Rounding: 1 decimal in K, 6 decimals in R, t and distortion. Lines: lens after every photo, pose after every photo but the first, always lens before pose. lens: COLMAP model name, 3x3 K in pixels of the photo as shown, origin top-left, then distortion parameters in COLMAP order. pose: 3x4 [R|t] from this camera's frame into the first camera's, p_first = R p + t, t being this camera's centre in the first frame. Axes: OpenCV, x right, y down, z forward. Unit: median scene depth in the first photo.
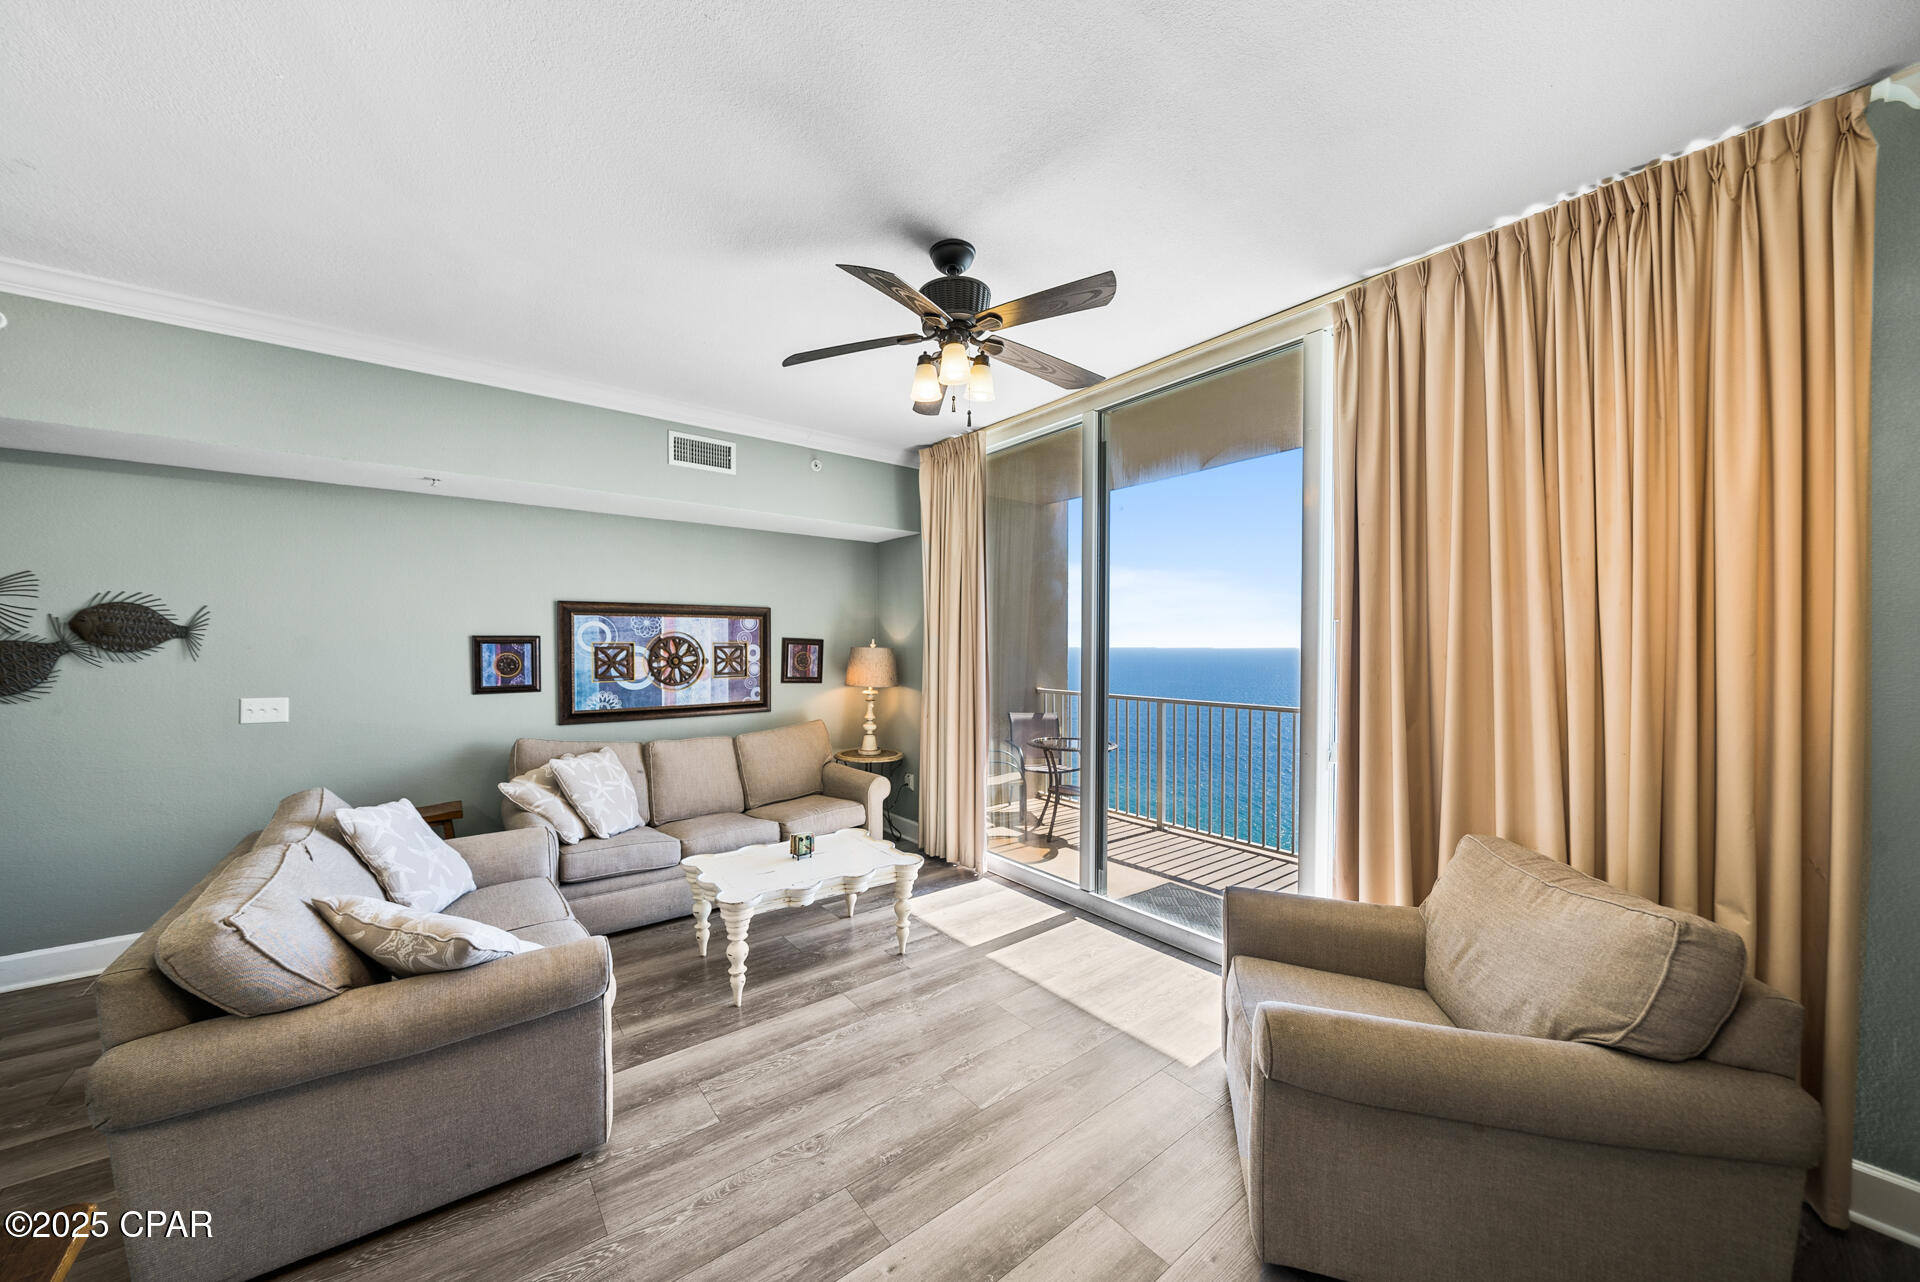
lens RADIAL K [[668.6, 0, 922.8], [0, 668.6, 649.9], [0, 0, 1]] dist [-0.001773, -0.000315]
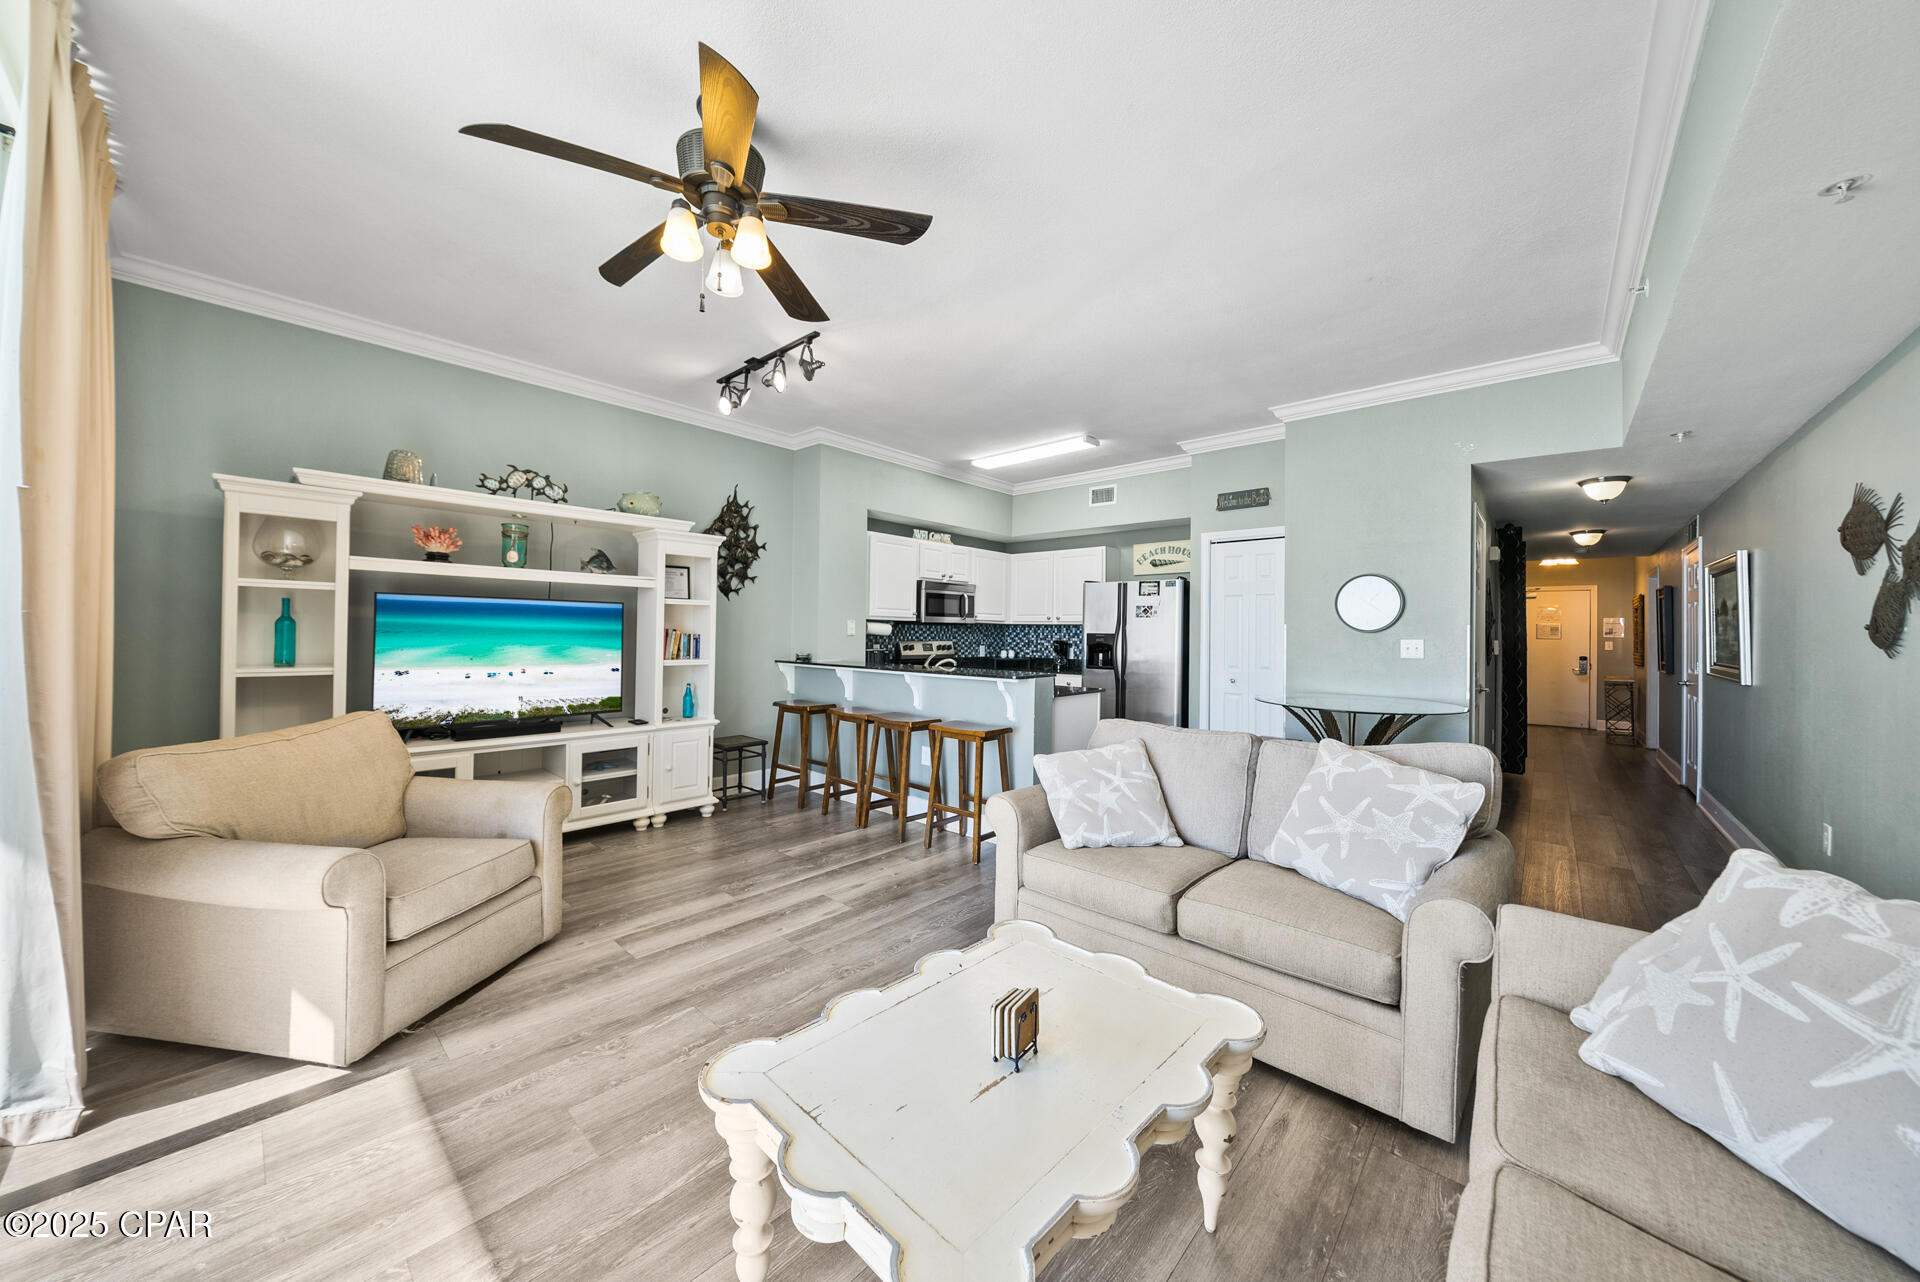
lens RADIAL K [[668.6, 0, 929.6], [0, 668.6, 625.2], [0, 0, 1]] dist [-0.001773, -0.000315]
pose [[-0.984600, -0.017455, -0.173949, -0.042613], [-0.016586, 0.999842, -0.006452, 0.043812], [0.174034, -0.003467, -0.984734, 1.056554]]
